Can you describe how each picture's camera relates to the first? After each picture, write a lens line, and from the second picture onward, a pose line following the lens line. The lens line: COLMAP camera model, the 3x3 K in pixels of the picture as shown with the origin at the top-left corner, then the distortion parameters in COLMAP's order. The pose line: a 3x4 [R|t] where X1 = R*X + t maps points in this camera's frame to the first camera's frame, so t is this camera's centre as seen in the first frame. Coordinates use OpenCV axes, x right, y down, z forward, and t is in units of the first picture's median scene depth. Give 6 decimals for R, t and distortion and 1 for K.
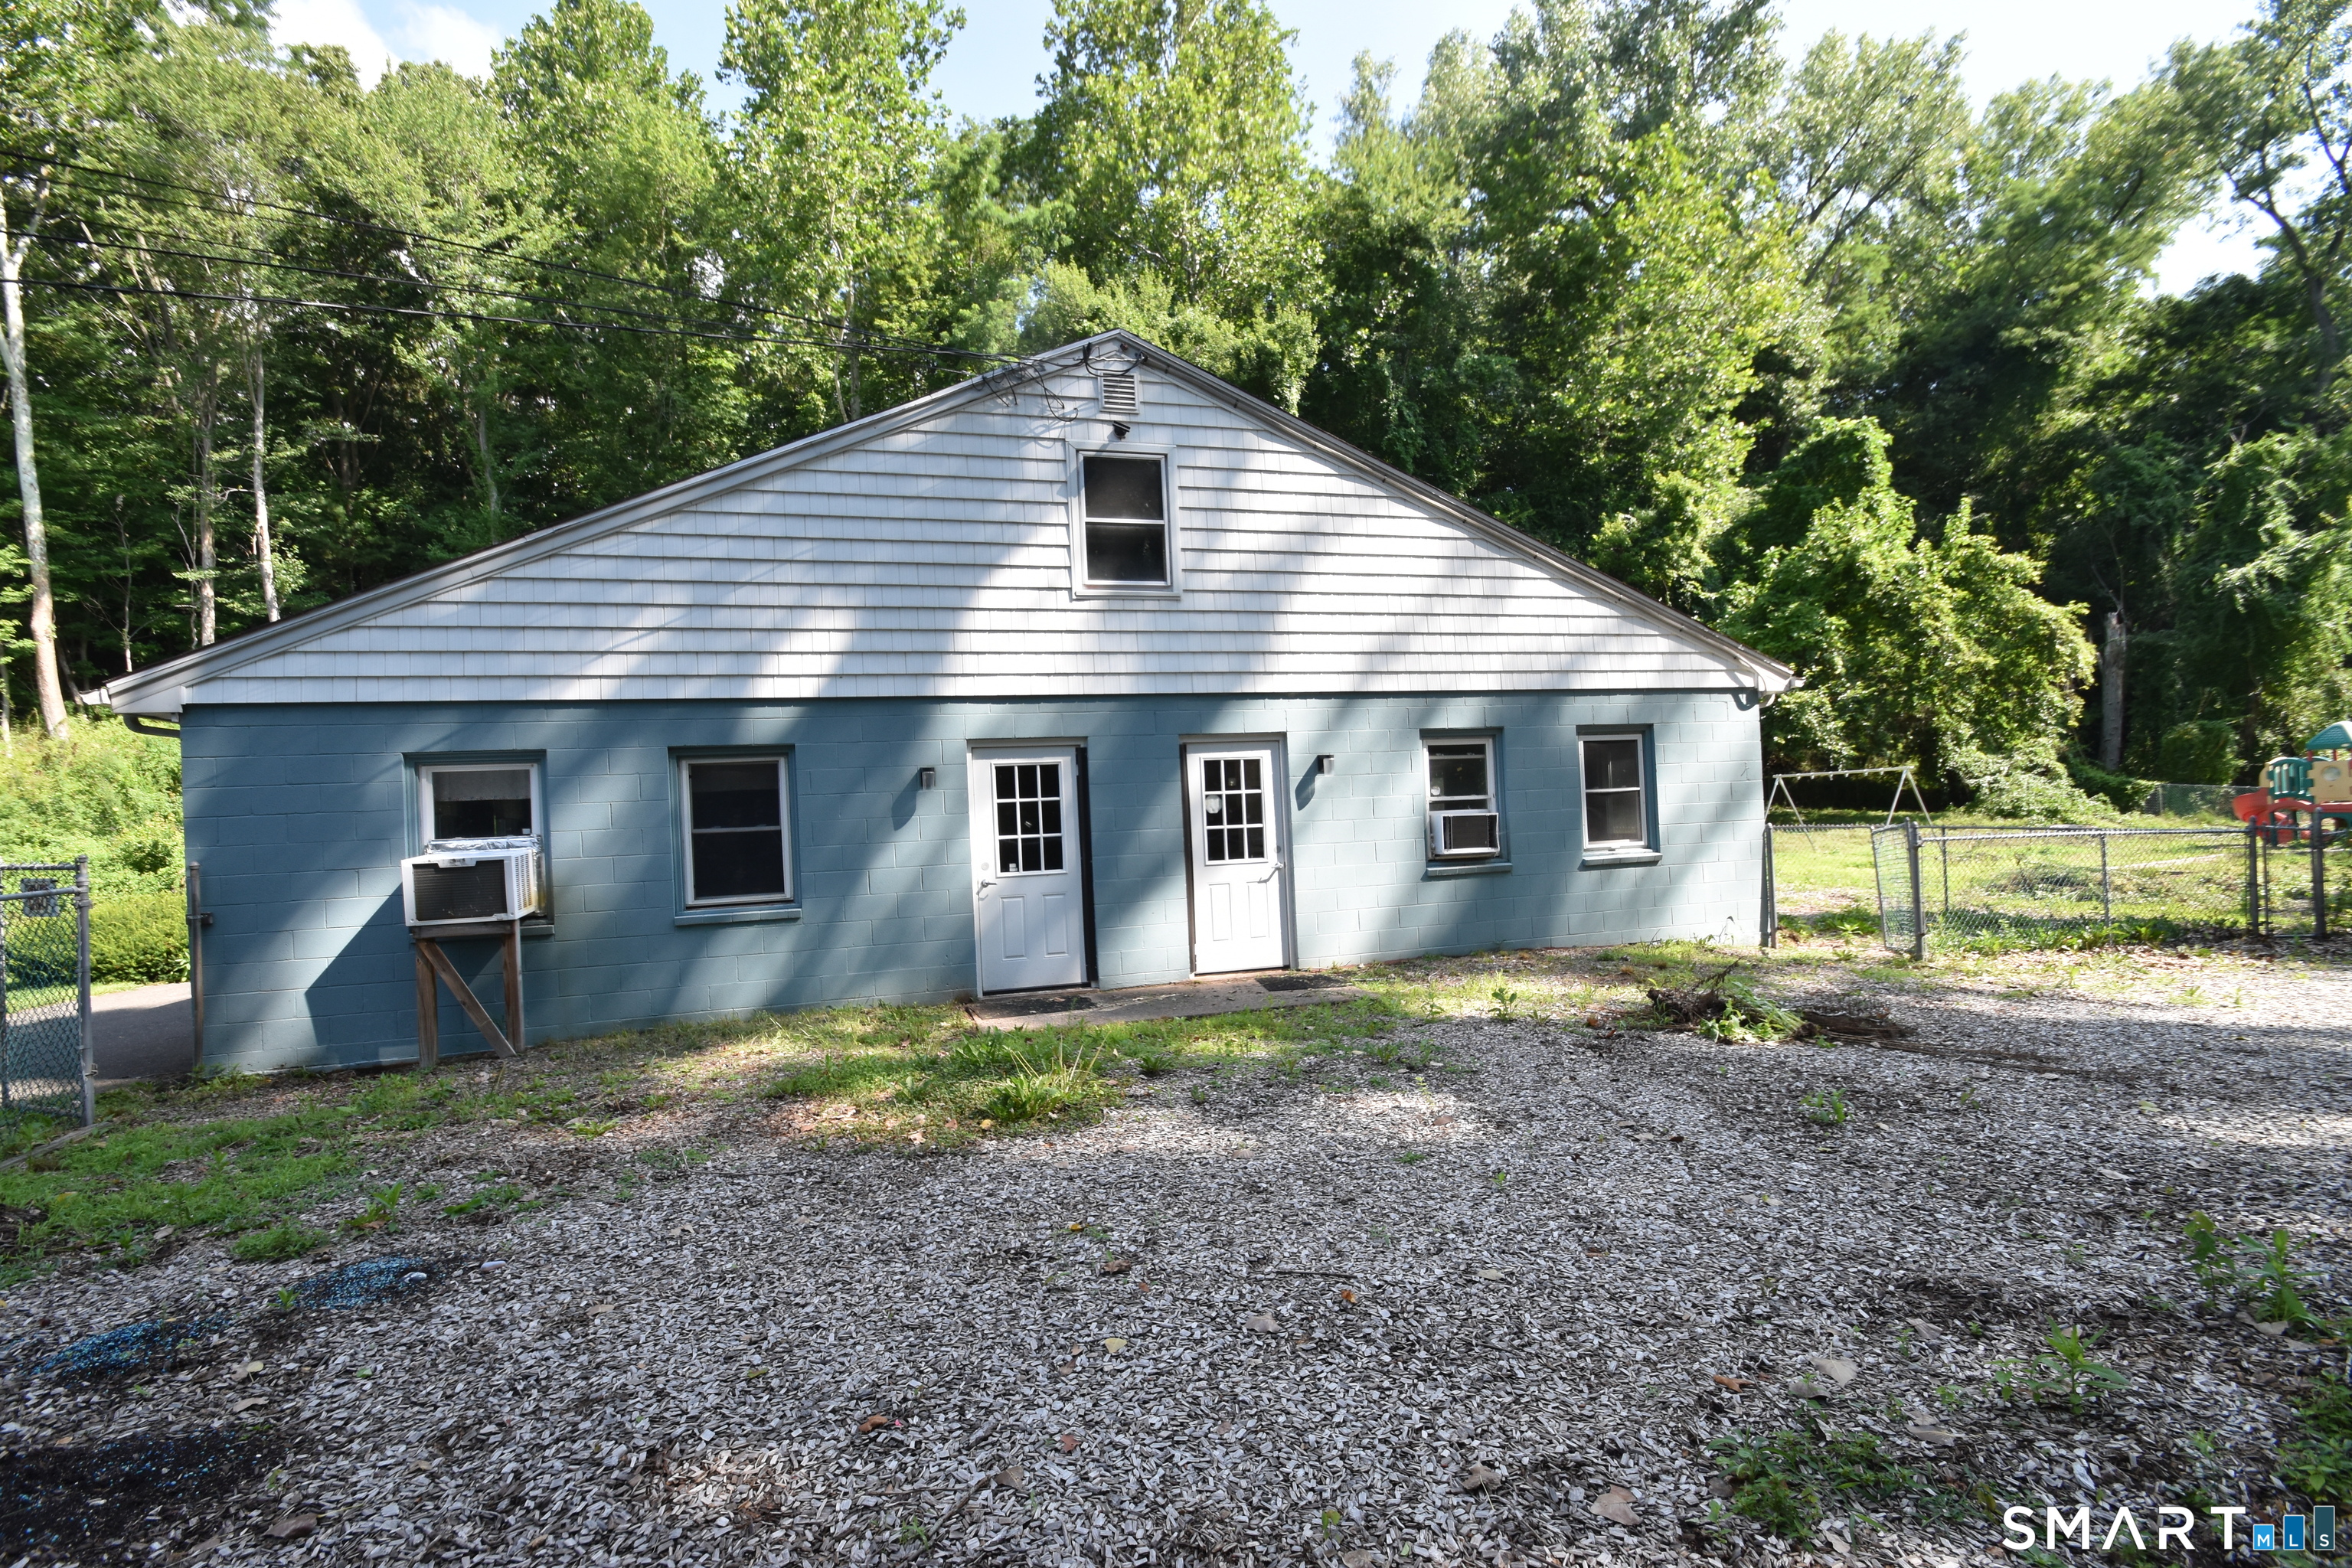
lens RADIAL K [[1030.5, 0, 1160.7], [0, 1030.5, 827.2], [0, 0, 1]] dist [-0.009438, -0.004637]
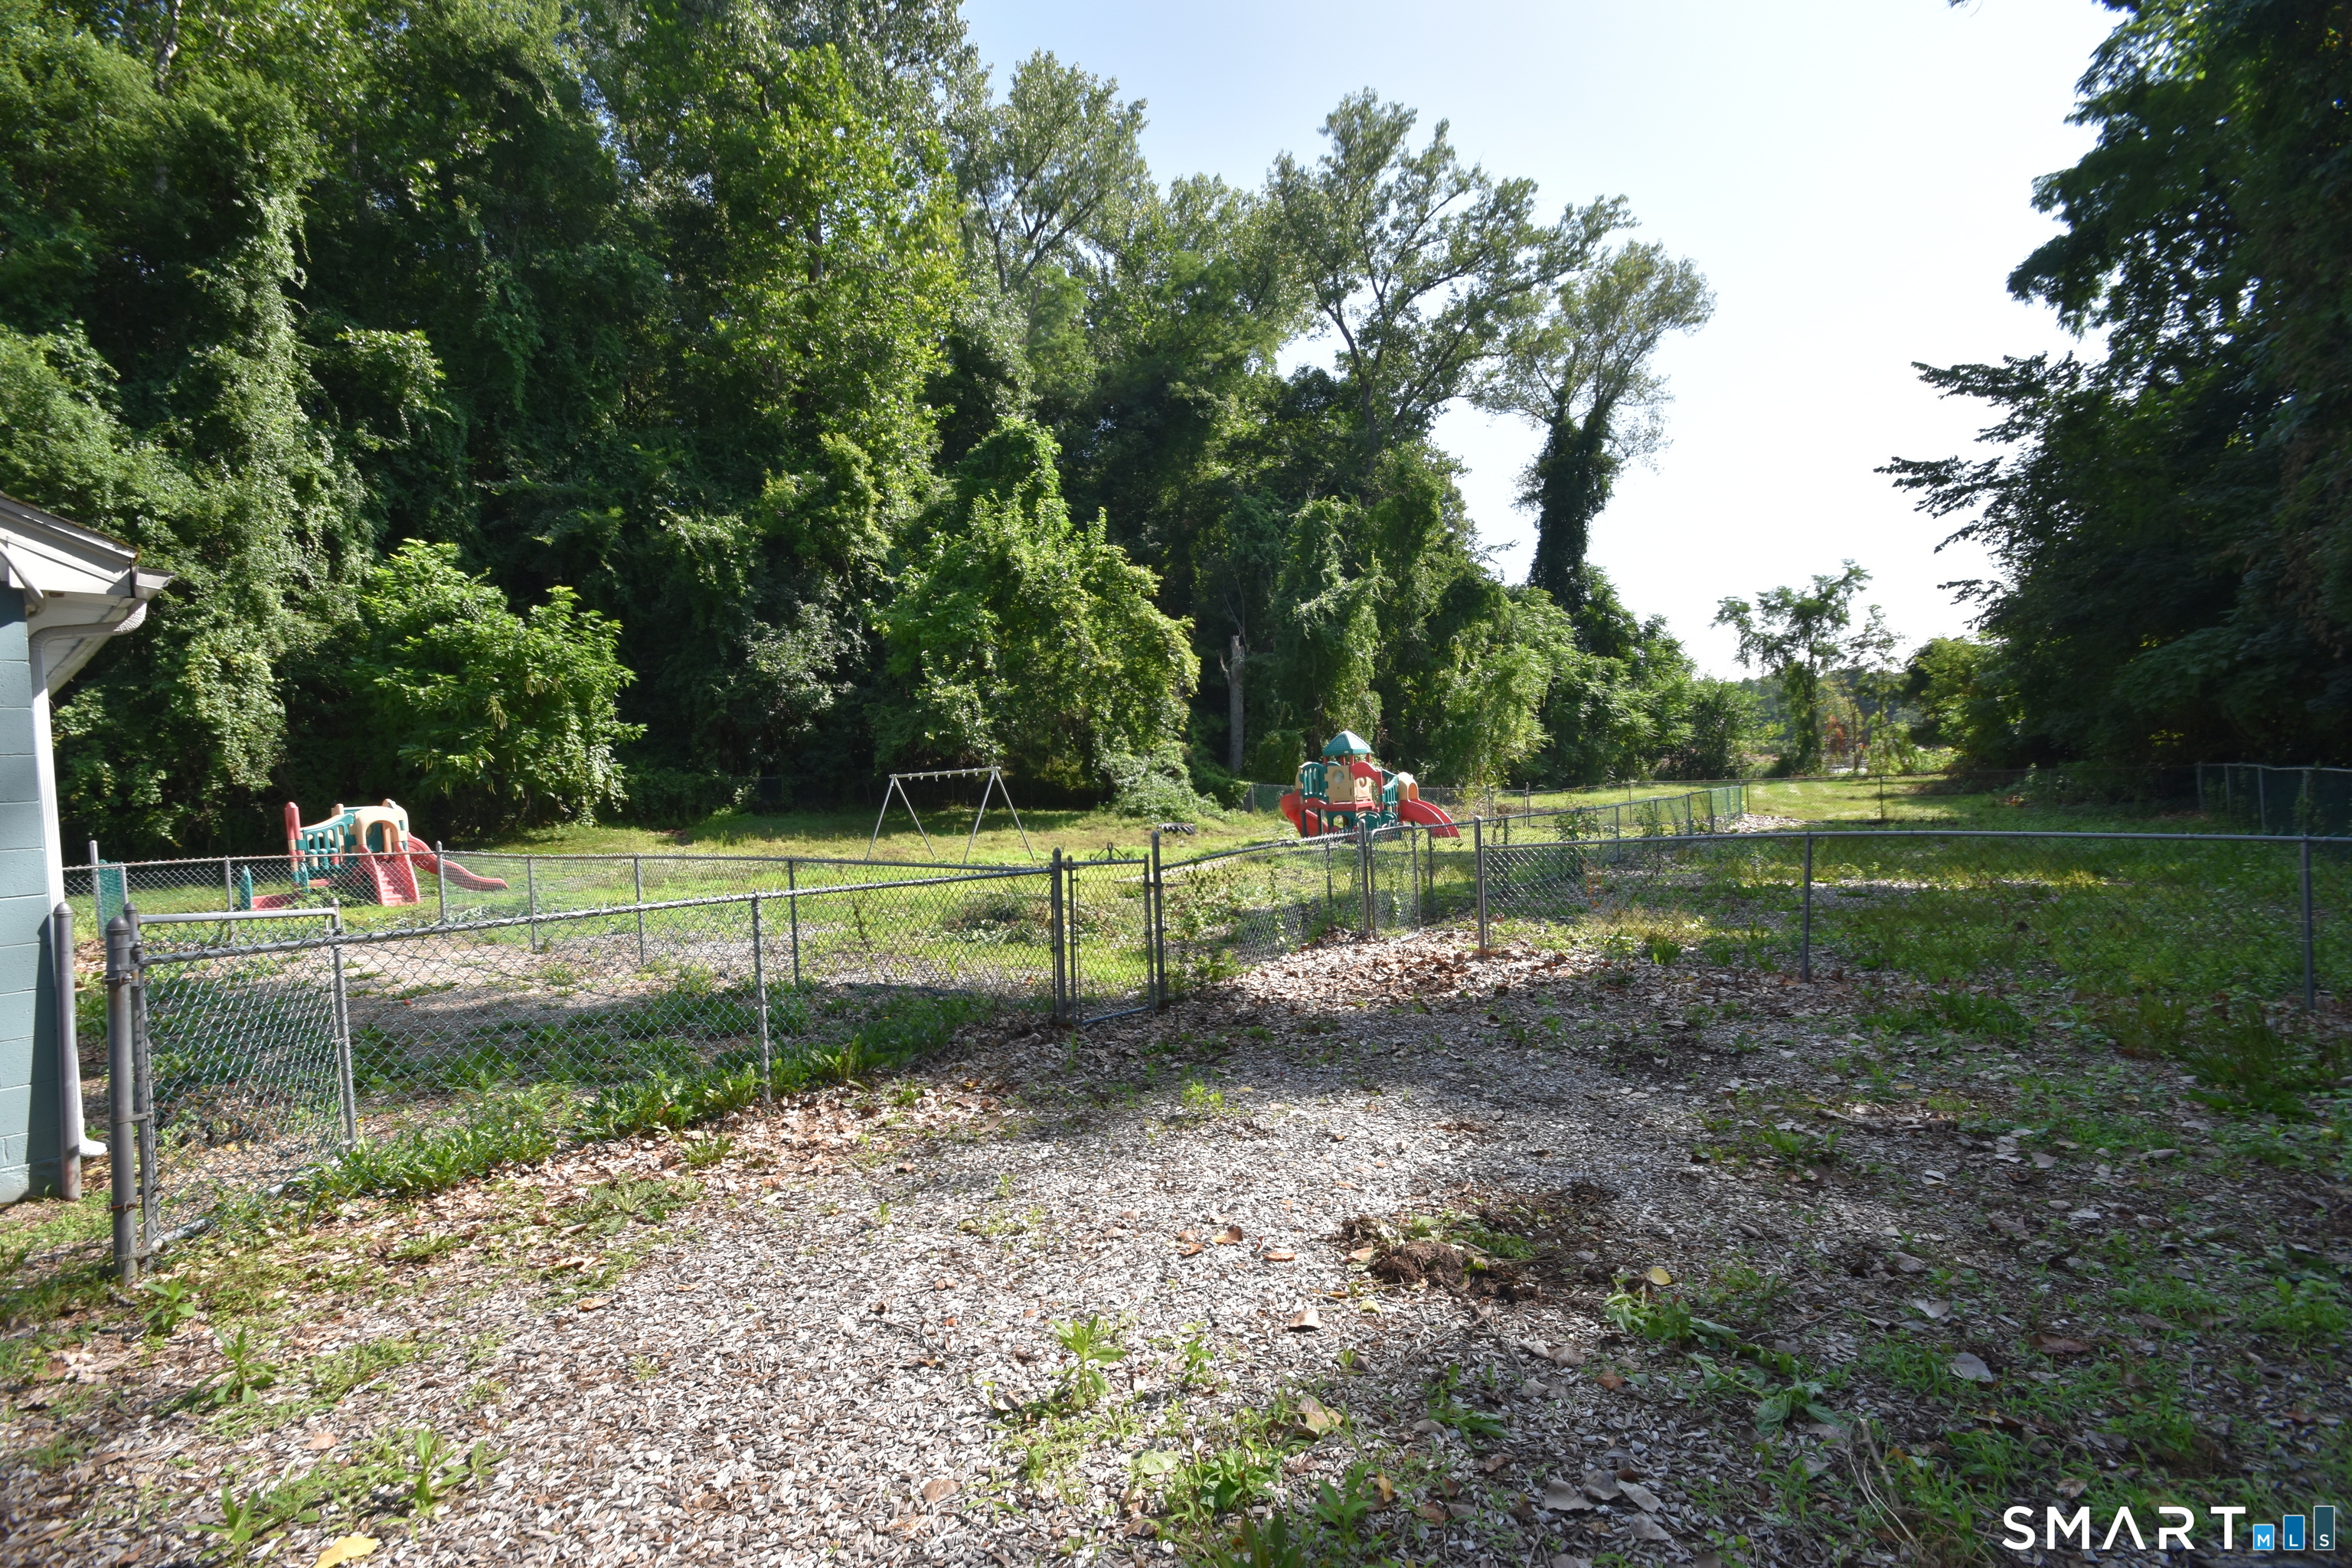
lens RADIAL K [[1021.5, 0, 1145.3], [0, 1021.5, 807.6], [0, 0, 1]] dist [0.019972, -0.000401]
pose [[0.823352, -0.009731, 0.567447, 0.220467], [0.016304, 0.999846, -0.006511, -0.010177], [-0.567296, 0.014613, 0.823384, 0.119254]]
